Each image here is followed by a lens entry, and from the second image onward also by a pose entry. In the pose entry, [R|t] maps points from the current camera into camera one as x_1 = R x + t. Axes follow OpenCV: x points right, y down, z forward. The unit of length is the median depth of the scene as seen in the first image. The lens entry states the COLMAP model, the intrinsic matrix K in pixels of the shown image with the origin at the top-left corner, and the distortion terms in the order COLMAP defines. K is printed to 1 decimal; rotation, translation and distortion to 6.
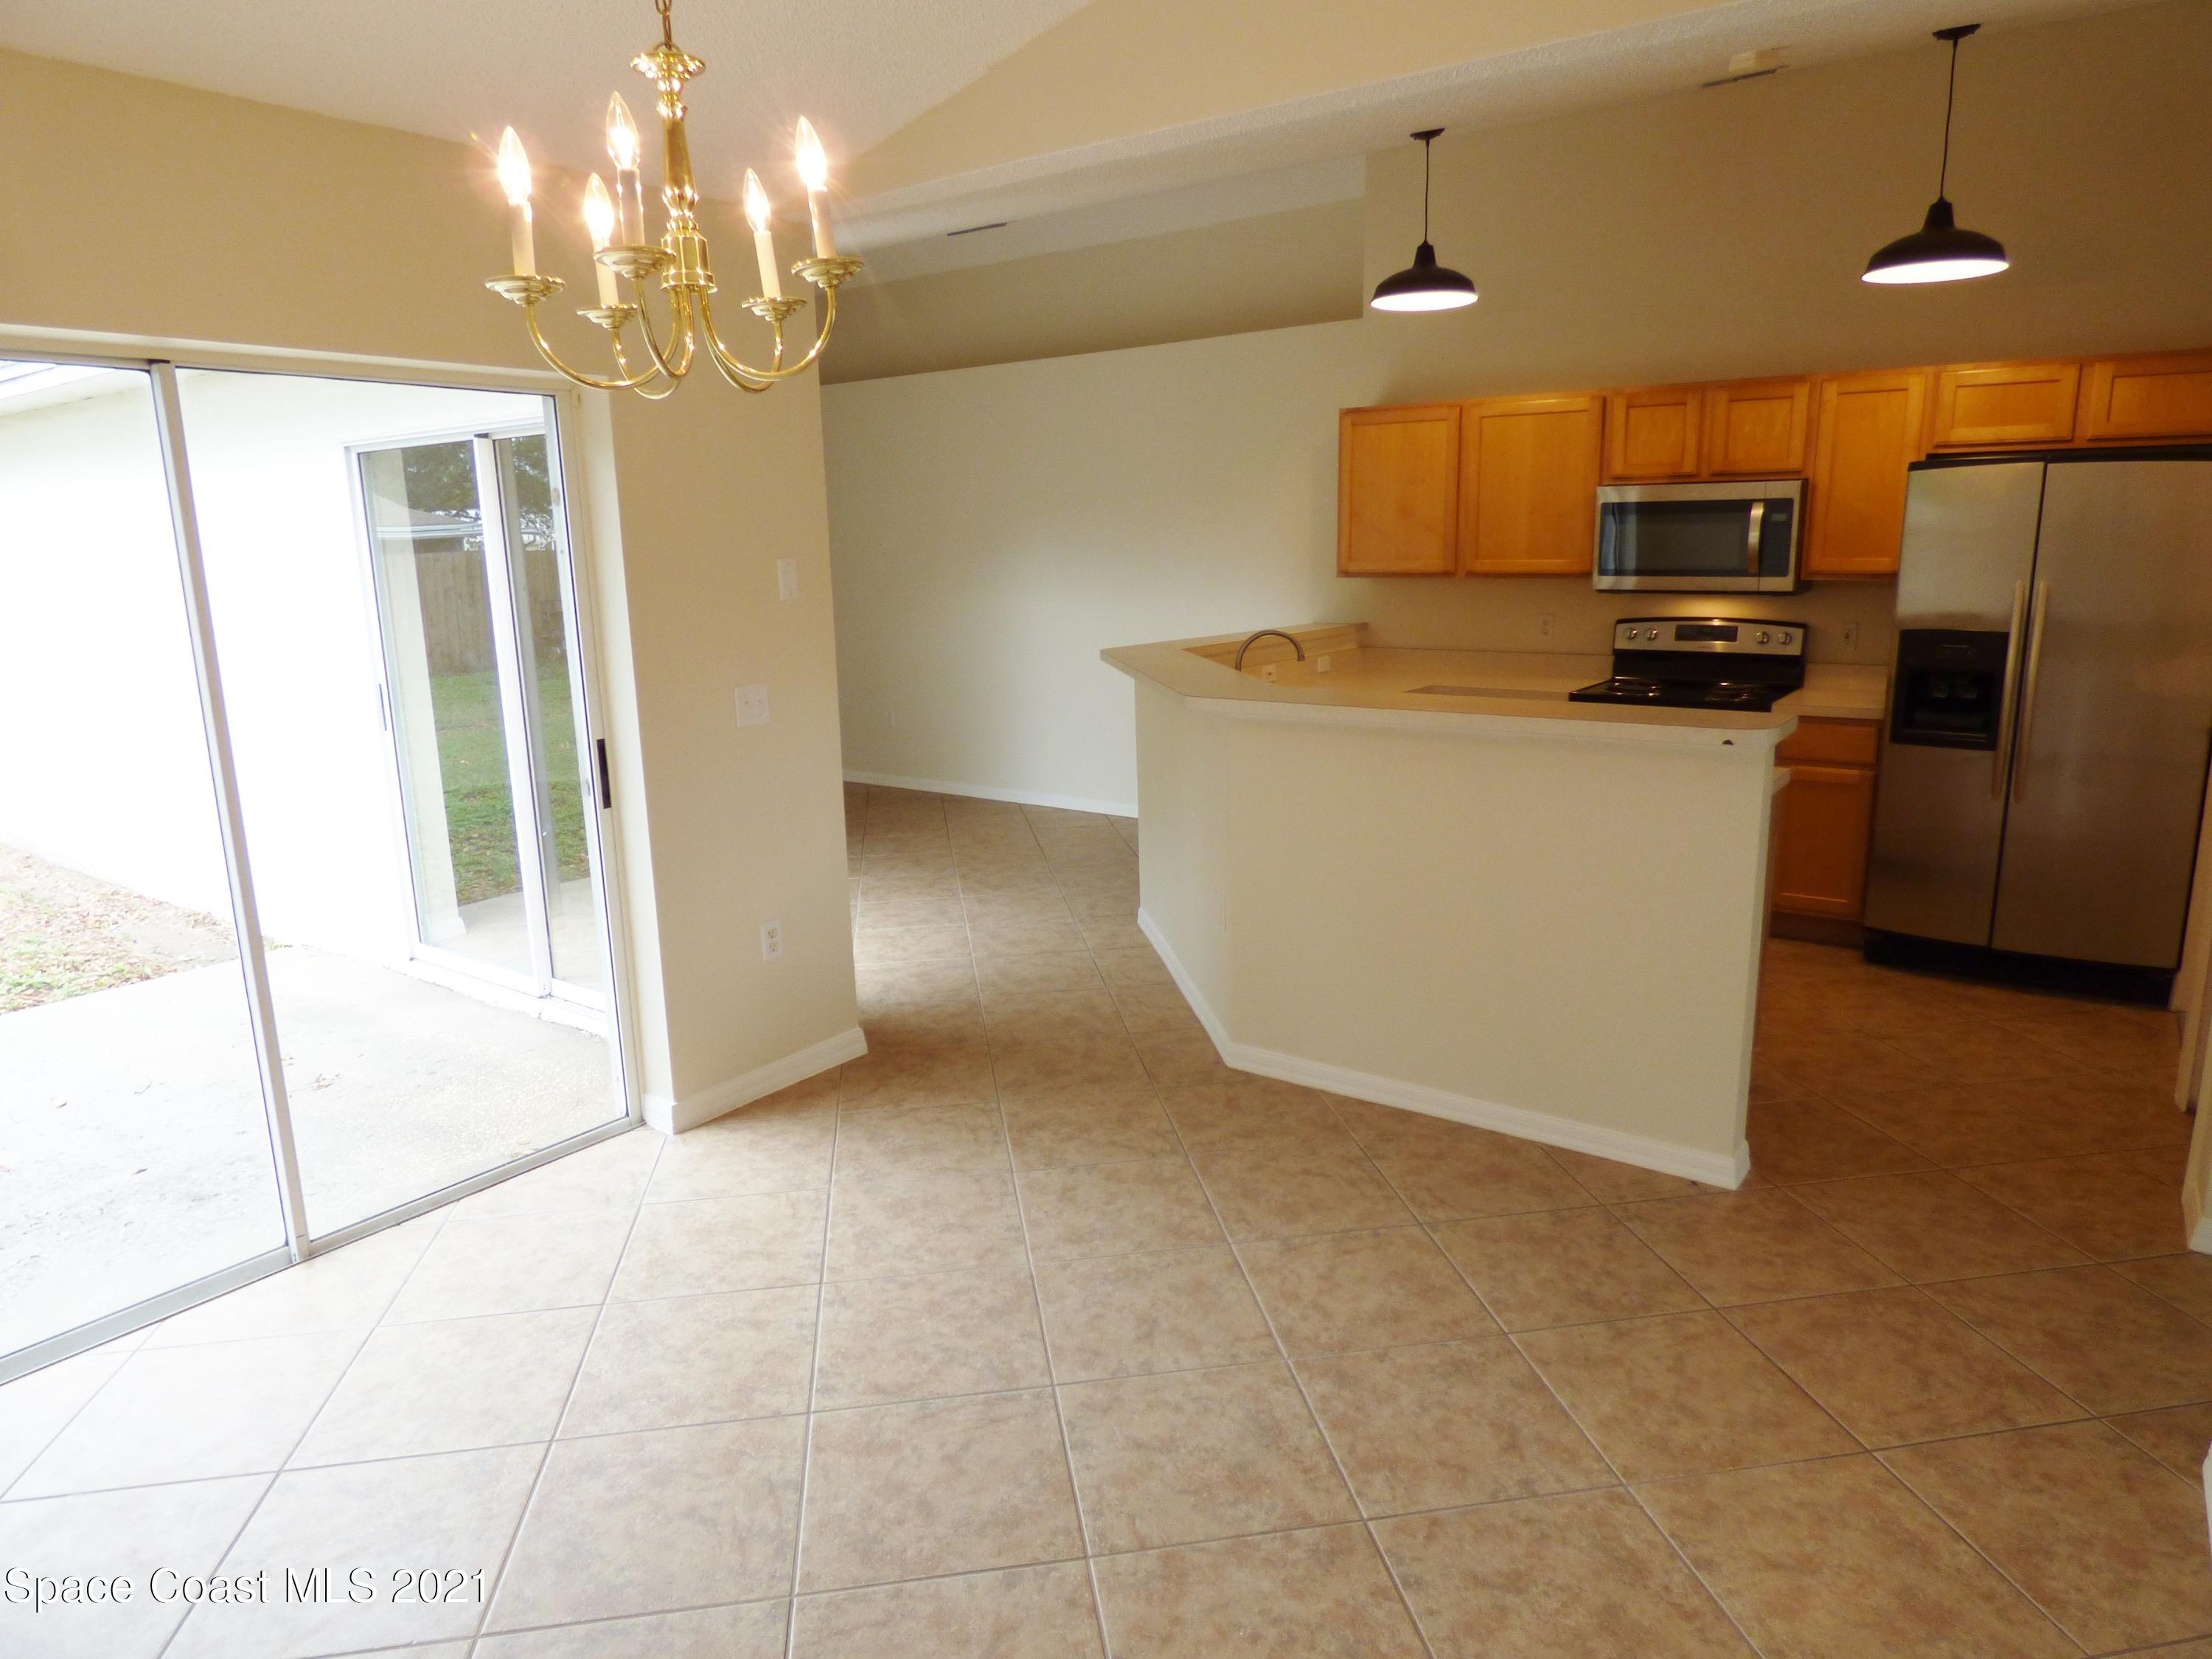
lens RADIAL K [[1367.2, 0, 1110.9], [0, 1367.2, 822.0], [0, 0, 1]] dist [-0.012924, 0.003801]
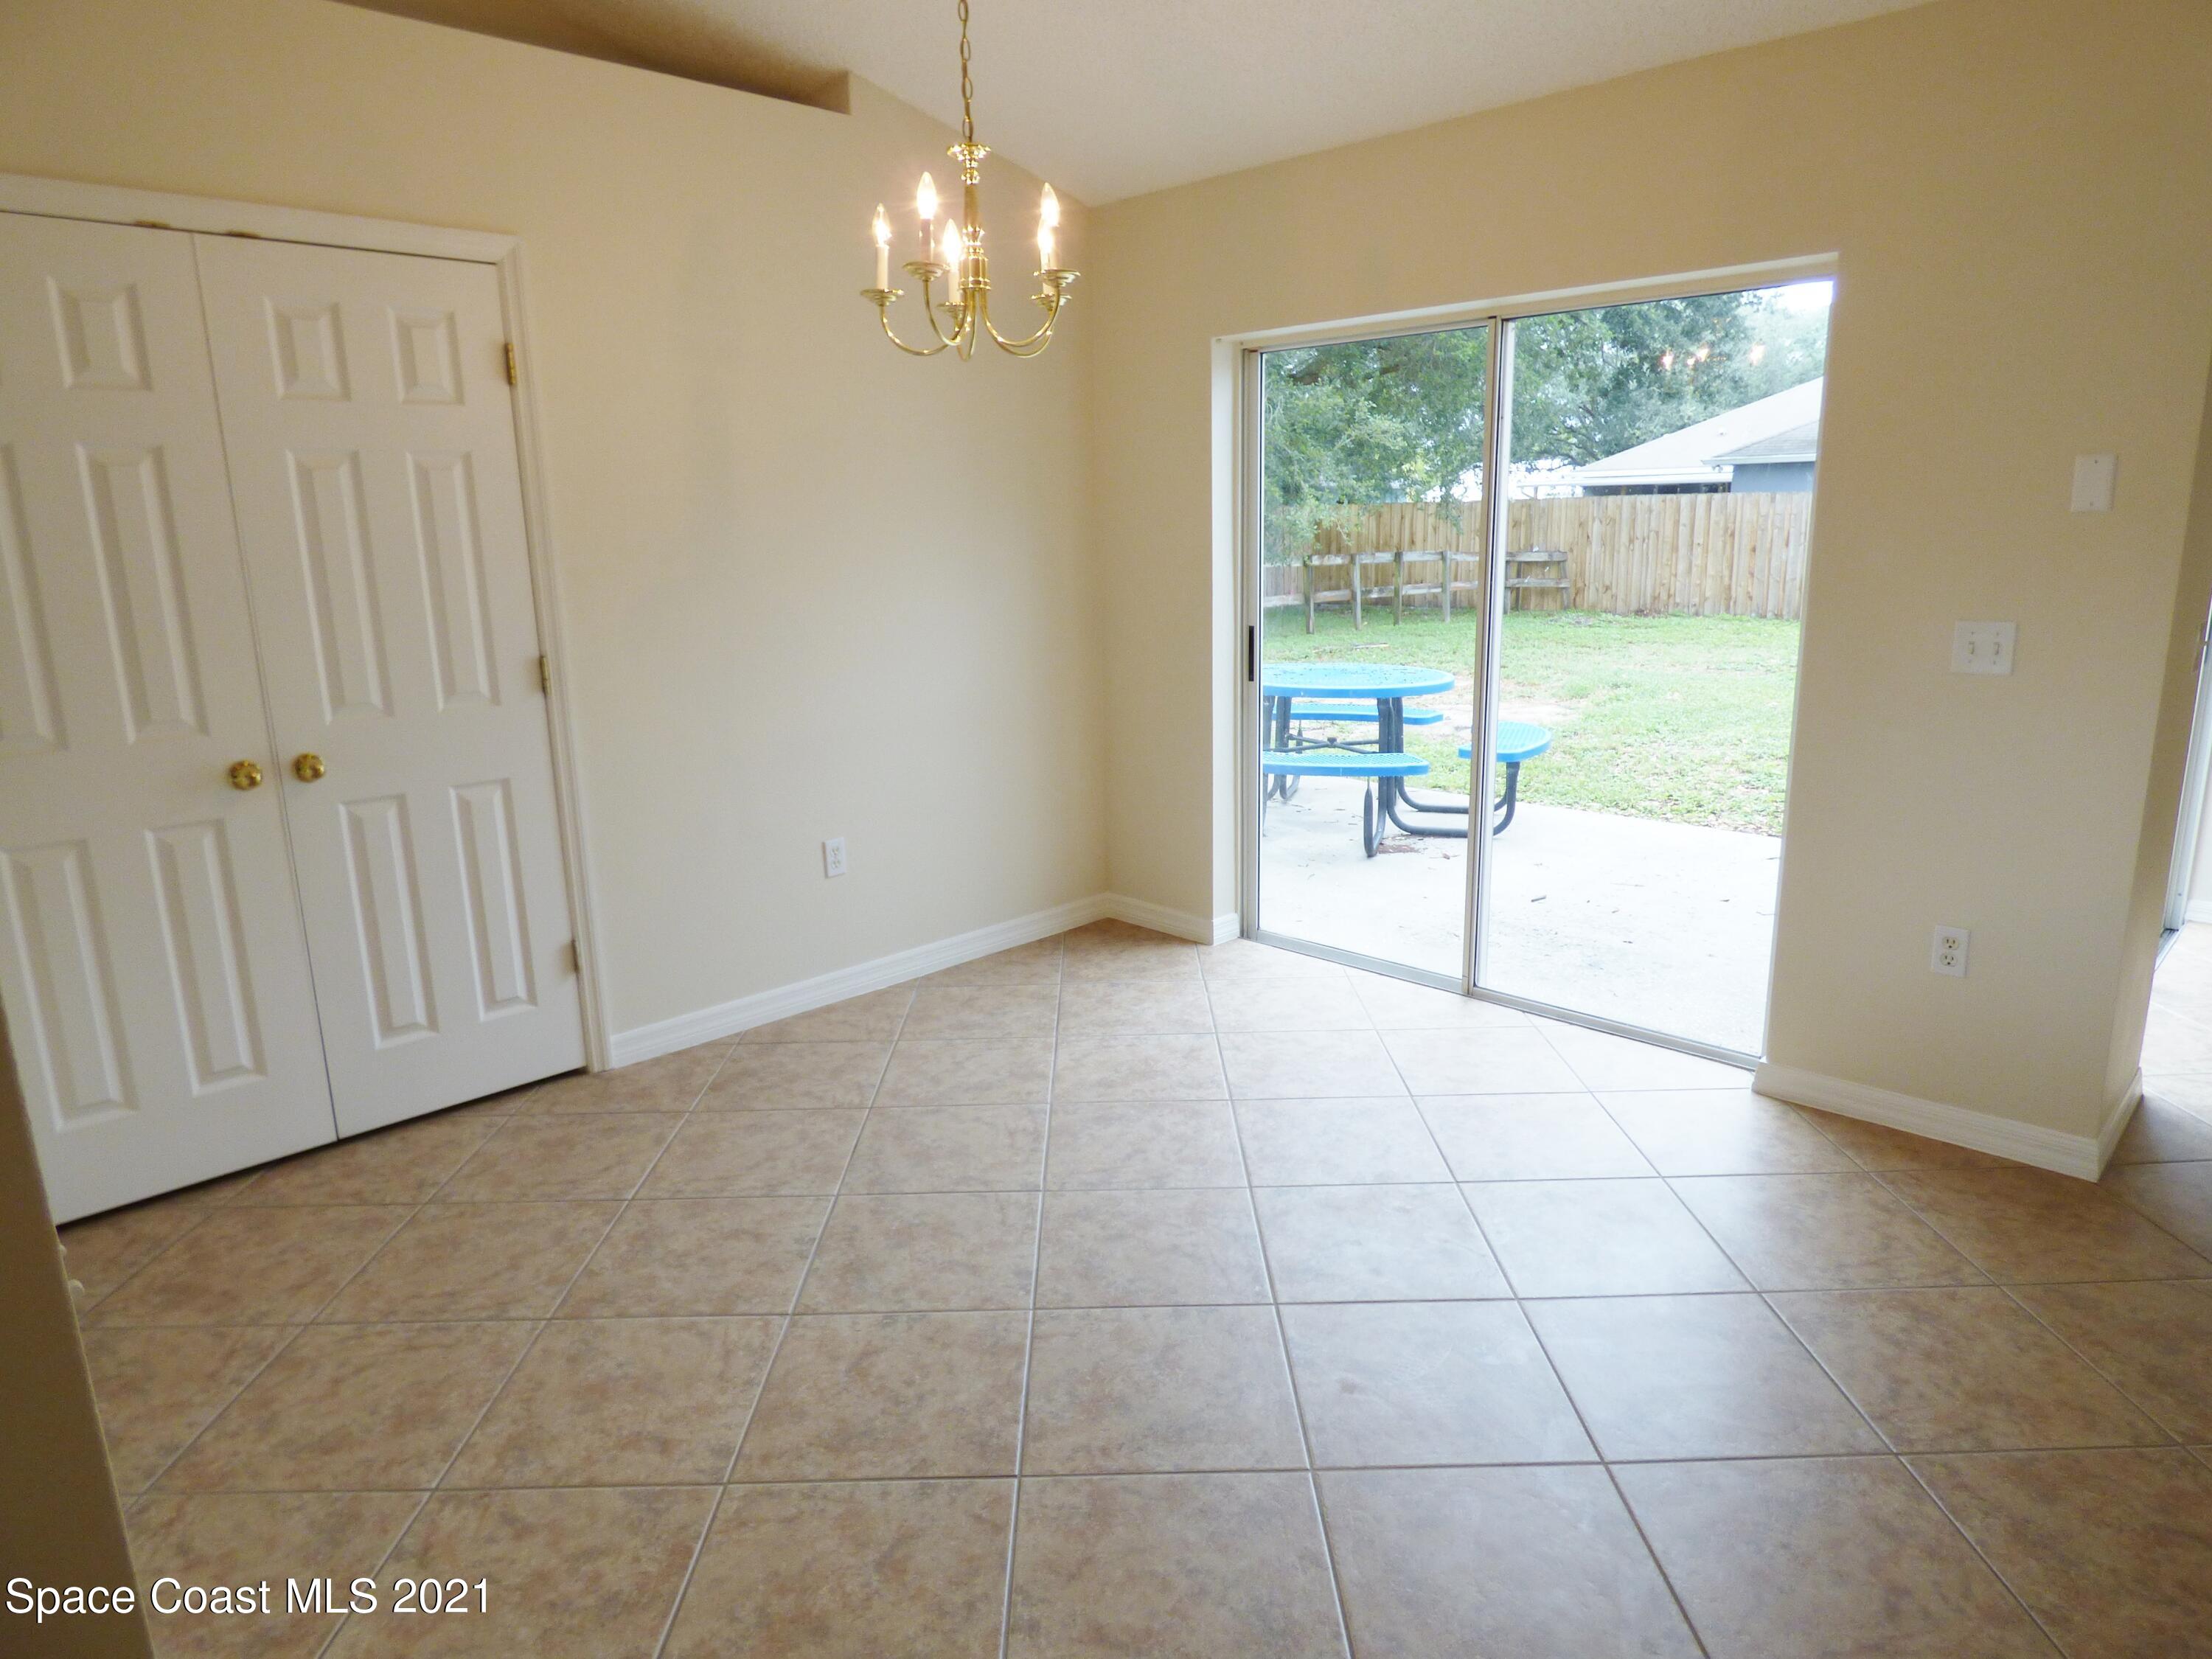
lens RADIAL K [[1367.2, 0, 1110.9], [0, 1367.2, 822.0], [0, 0, 1]] dist [-0.012924, 0.003801]
pose [[-0.150186, 0.245231, -0.957761, 0.977191], [-0.181377, 0.945472, 0.270526, -0.189118], [0.971878, 0.214345, -0.097518, 1.057258]]
